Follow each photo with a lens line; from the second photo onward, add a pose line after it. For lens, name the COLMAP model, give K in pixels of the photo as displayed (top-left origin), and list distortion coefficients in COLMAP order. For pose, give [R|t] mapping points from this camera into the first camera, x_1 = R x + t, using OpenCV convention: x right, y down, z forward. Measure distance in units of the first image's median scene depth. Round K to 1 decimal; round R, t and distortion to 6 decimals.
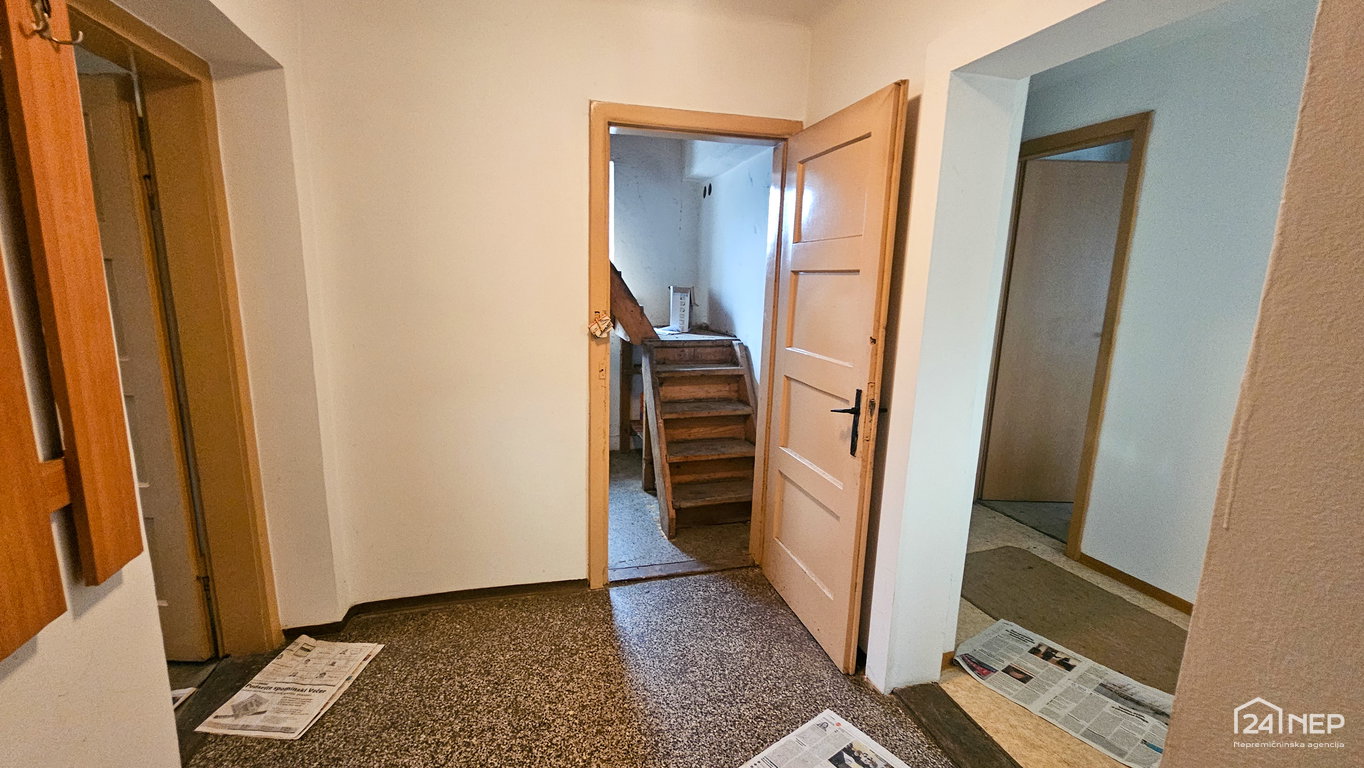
lens RADIAL K [[570.2, 0, 673.7], [0, 570.2, 394.2], [0, 0, 1]] dist [-0.002505, 0.000089]
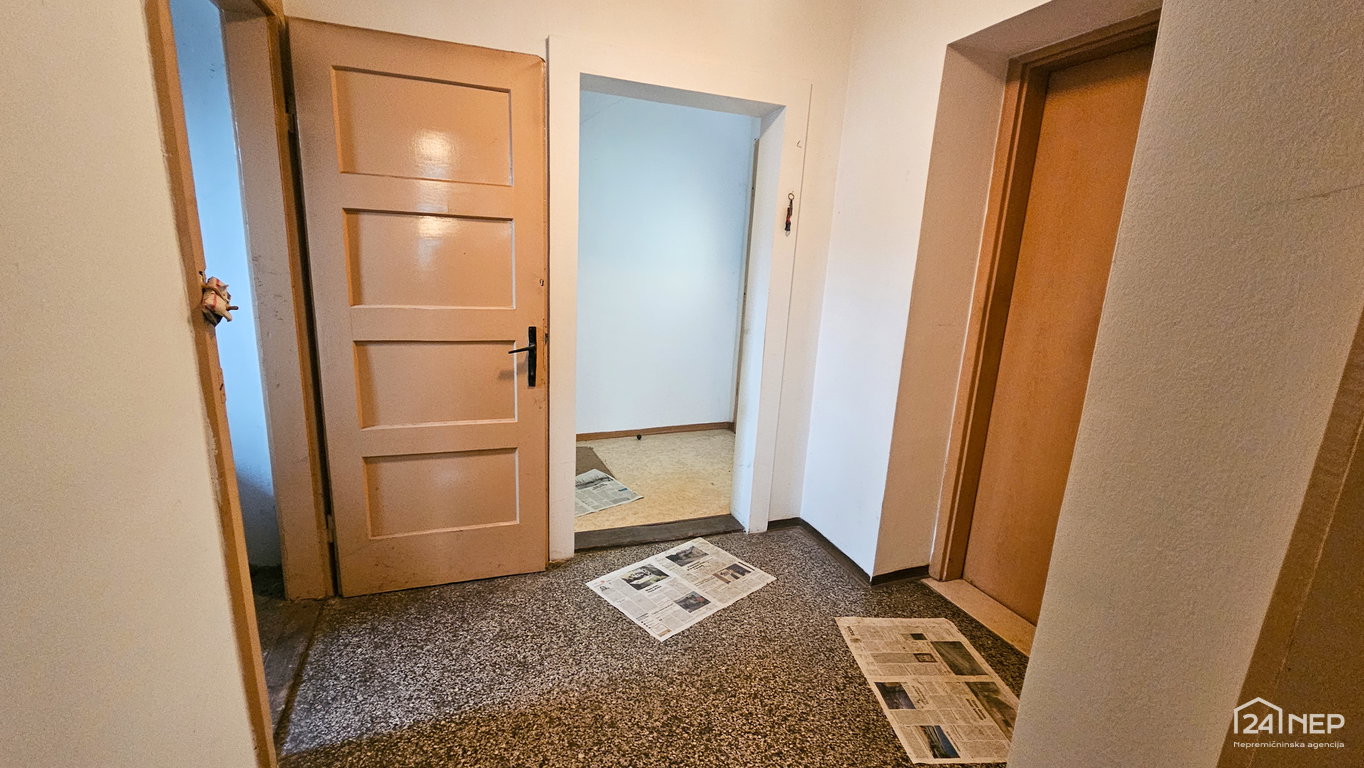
lens RADIAL K [[570.2, 0, 673.7], [0, 570.2, 394.2], [0, 0, 1]] dist [-0.002505, 0.000089]
pose [[-0.073080, -0.259877, 0.962872, -0.834789], [0.134038, 0.954136, 0.267693, -0.150923], [-0.988278, 0.148624, -0.034895, 0.792748]]
